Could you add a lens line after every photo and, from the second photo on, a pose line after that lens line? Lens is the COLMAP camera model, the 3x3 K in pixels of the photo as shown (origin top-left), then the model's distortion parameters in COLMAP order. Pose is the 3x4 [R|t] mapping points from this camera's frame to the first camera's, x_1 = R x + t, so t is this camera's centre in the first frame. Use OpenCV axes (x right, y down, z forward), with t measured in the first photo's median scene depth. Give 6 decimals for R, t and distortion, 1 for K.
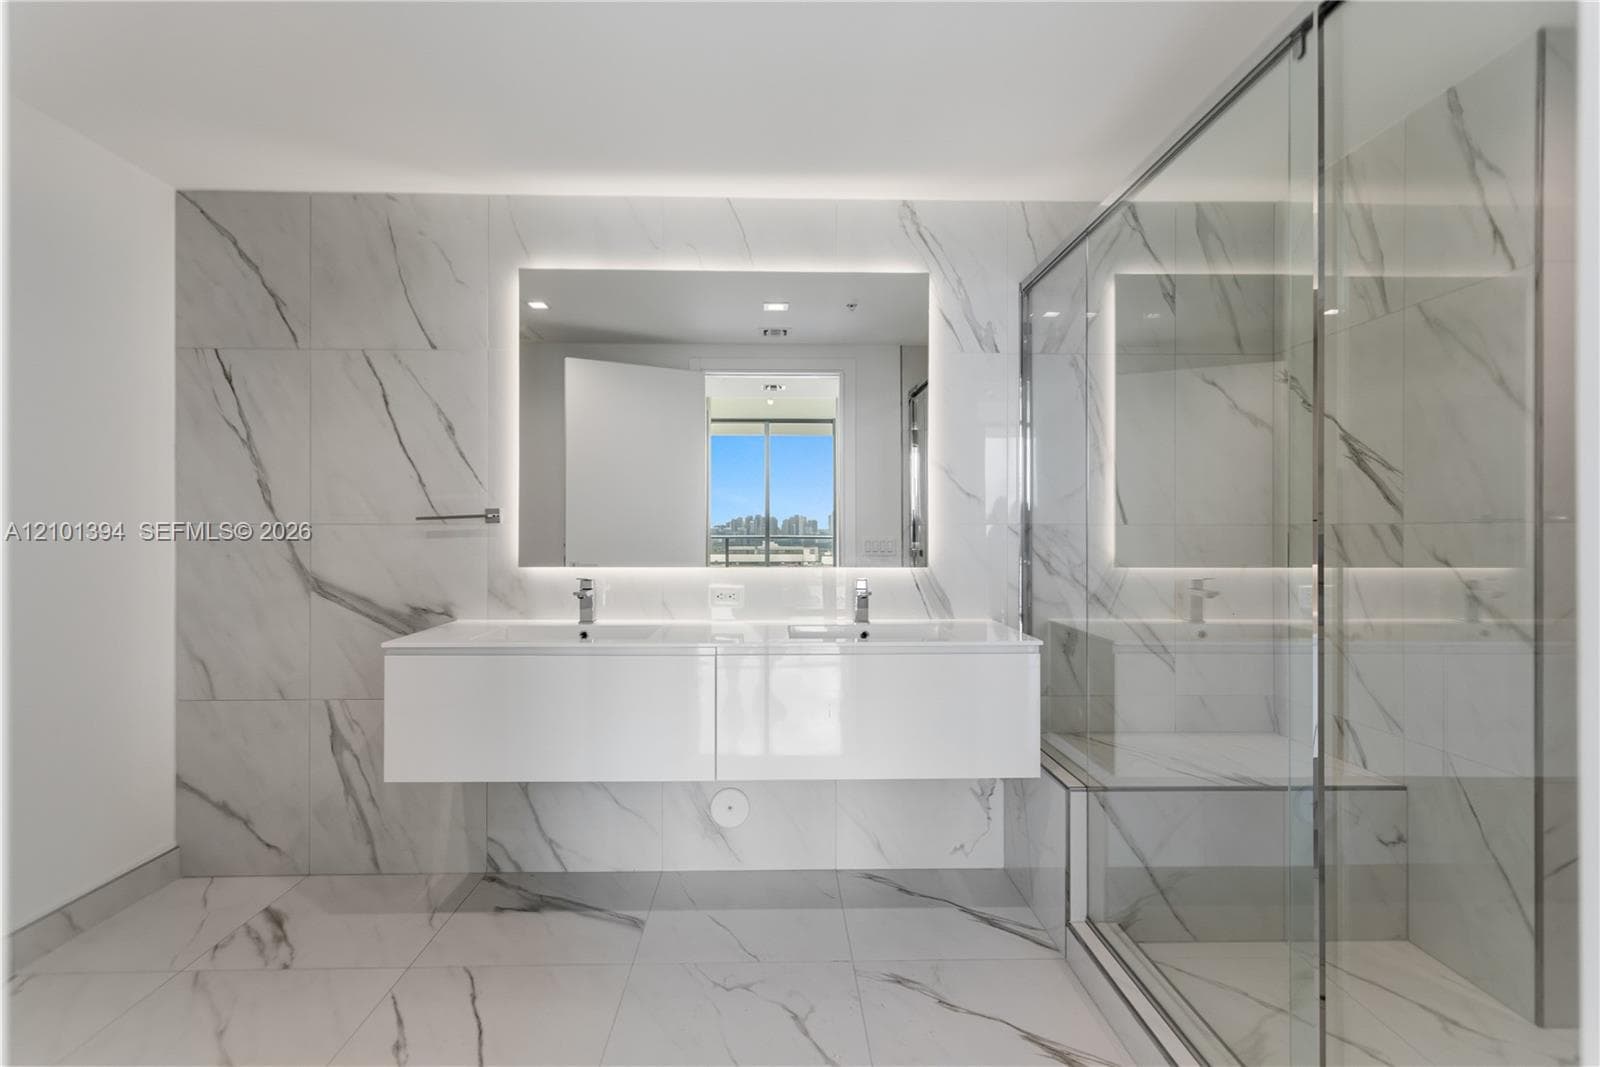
lens RADIAL K [[780.5, 0, 793.6], [0, 780.5, 531.3], [0, 0, 1]] dist [0.001903, 0.000305]
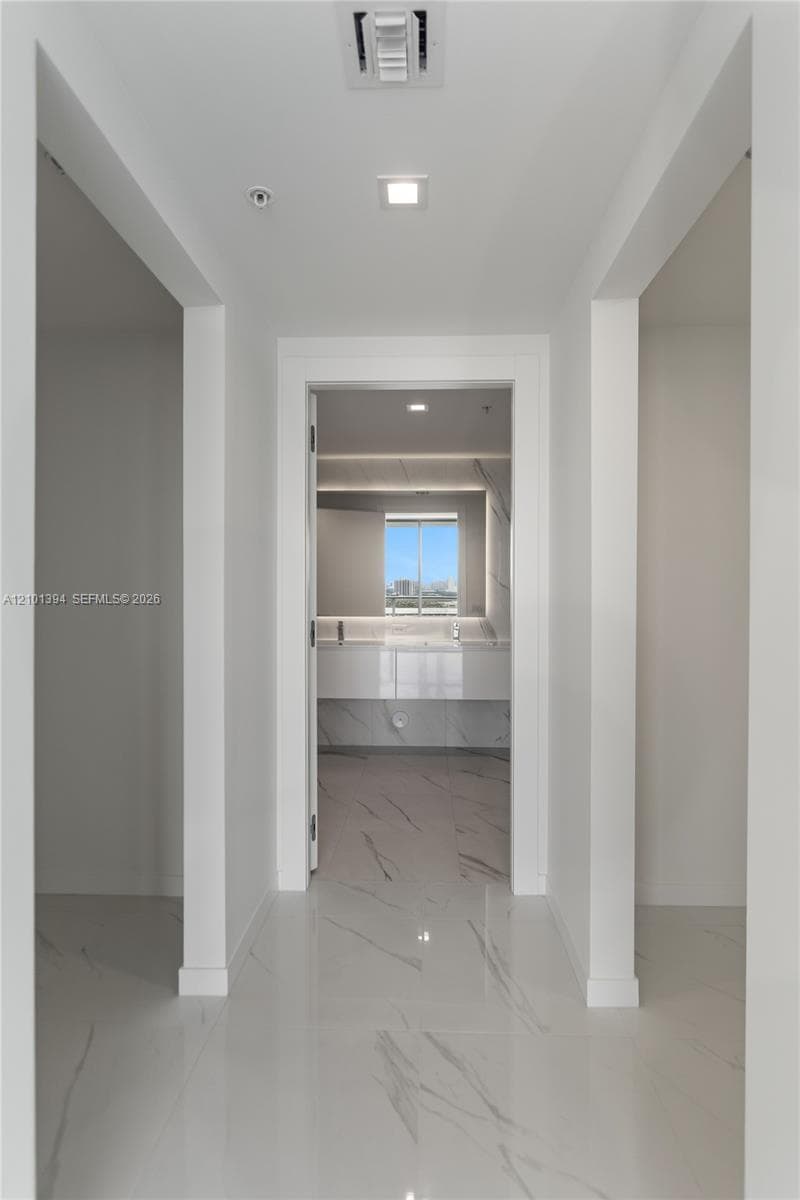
lens RADIAL K [[585.4, 0, 403.7], [0, 585.4, 594.7], [0, 0, 1]] dist [0.001903, 0.000305]
pose [[0.998055, 0.001609, -0.062311, 0.037623], [-0.001030, 0.999956, 0.009332, -0.037329], [0.062323, -0.009249, 0.998013, -0.752664]]
